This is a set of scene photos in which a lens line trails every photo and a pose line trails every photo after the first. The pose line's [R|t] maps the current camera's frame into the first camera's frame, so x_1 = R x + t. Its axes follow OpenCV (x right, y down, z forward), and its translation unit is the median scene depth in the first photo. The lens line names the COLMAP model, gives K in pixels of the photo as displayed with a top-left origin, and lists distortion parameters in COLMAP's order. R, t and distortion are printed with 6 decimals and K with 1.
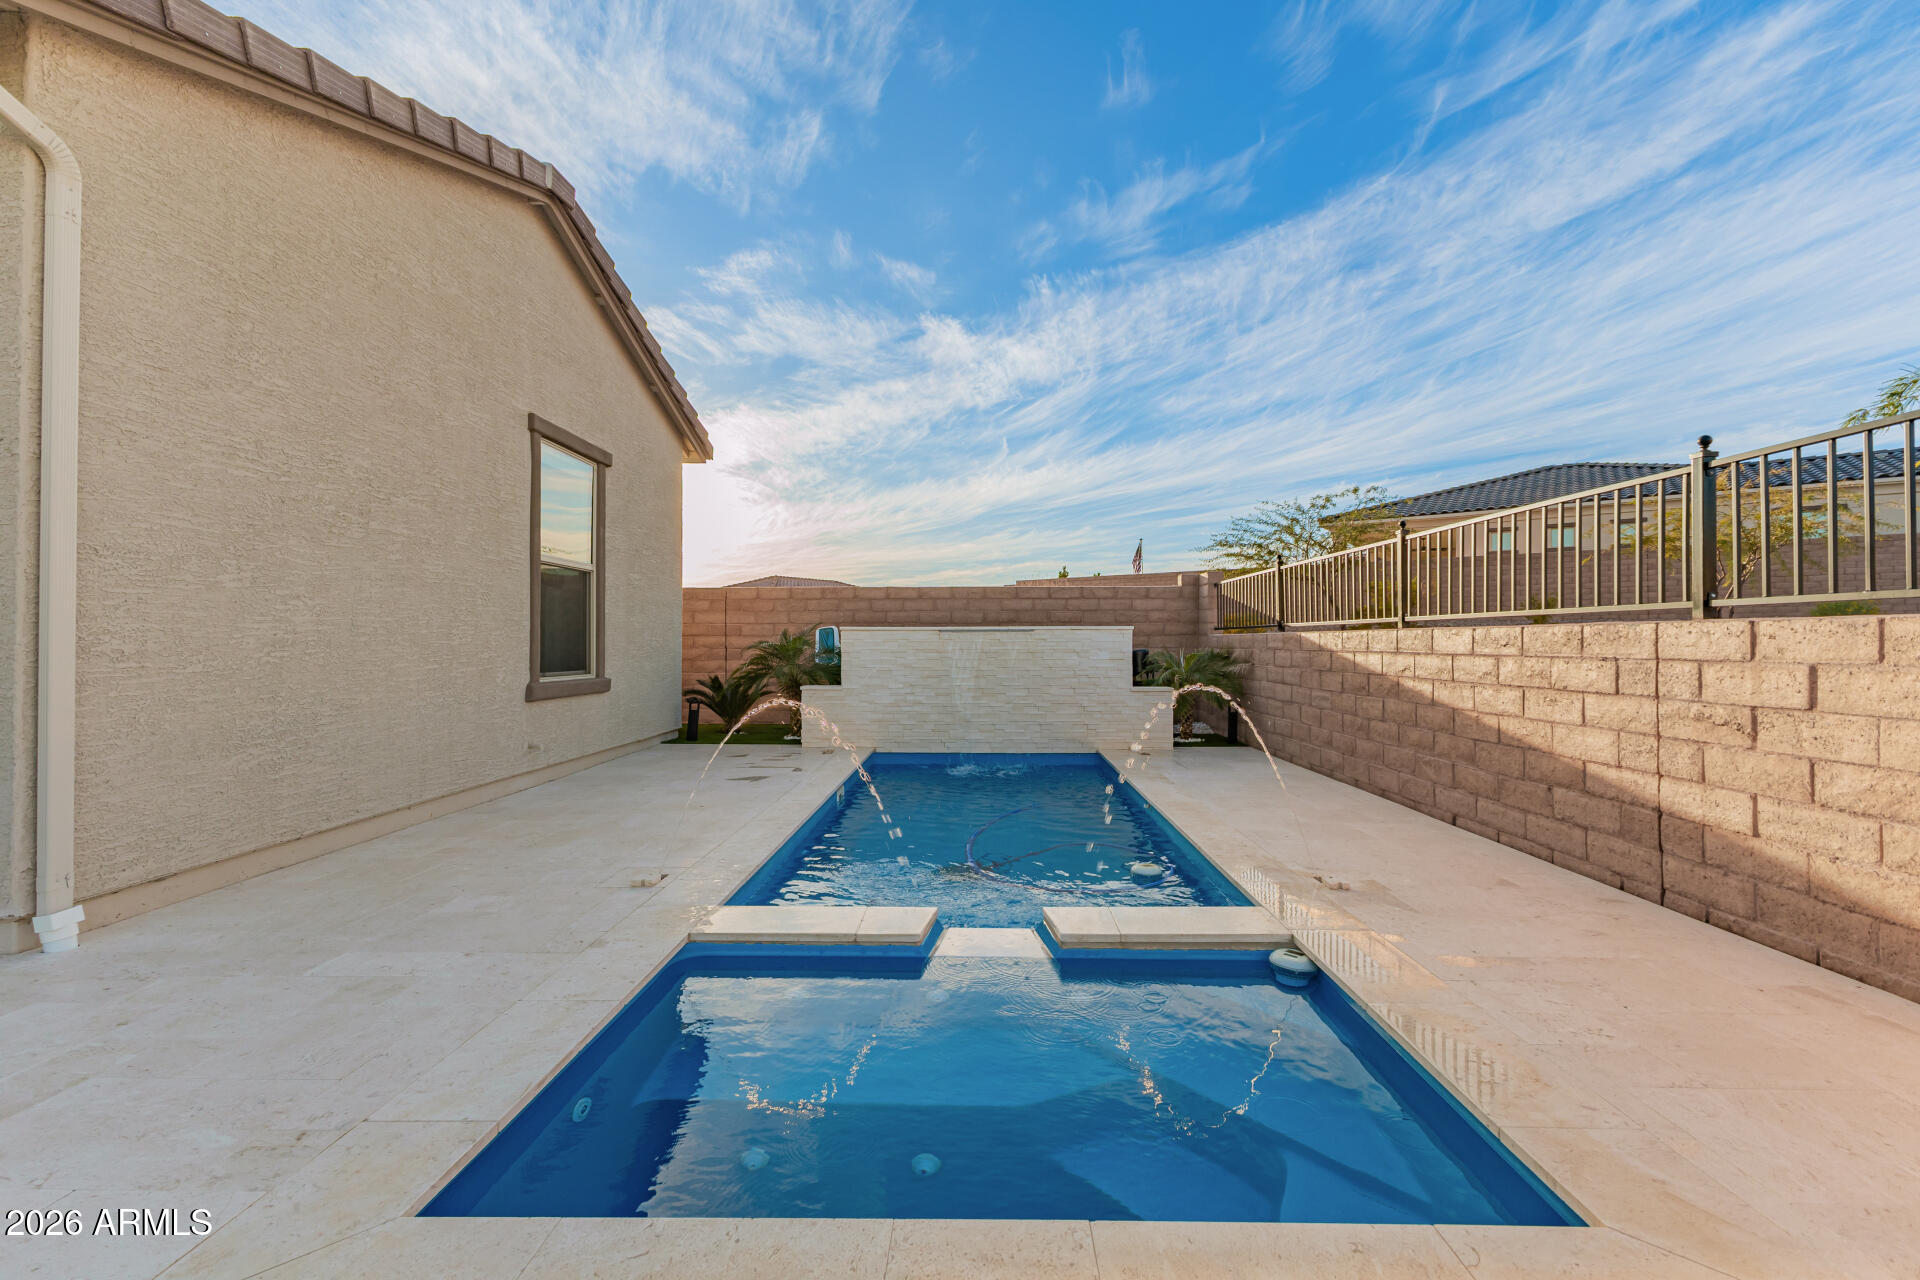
lens RADIAL K [[832.2, 0, 960.0], [0, 832.2, 640.0], [0, 0, 1]] dist [0.017310, 0.000109]
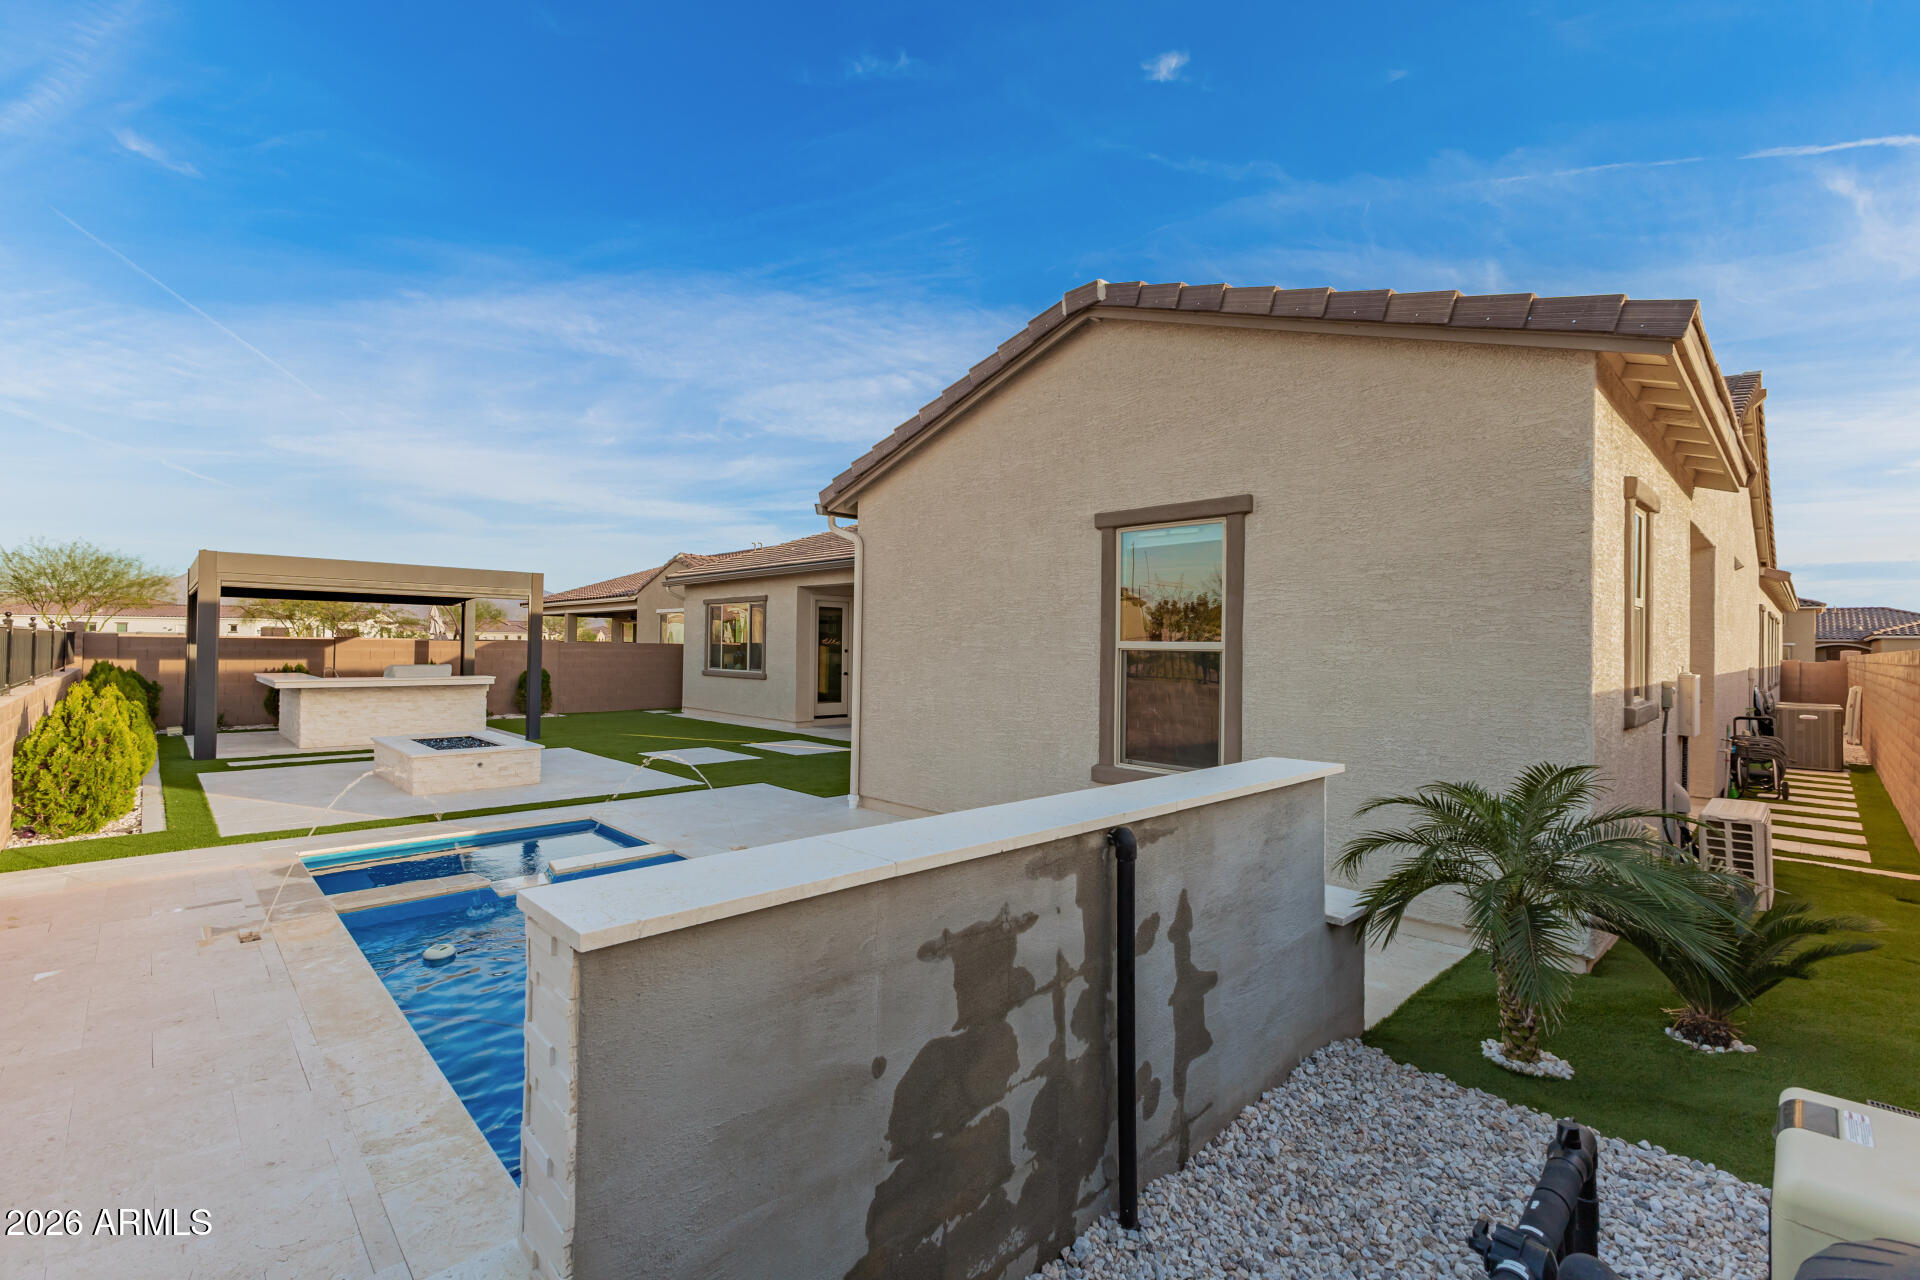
lens RADIAL K [[832.2, 0, 960.0], [0, 832.2, 640.0], [0, 0, 1]] dist [0.017310, 0.000109]
pose [[-0.698955, -0.018382, -0.714929, 0.414547], [-0.012795, 0.999831, -0.013198, -0.102189], [0.715051, -0.000077, -0.699072, 1.795997]]
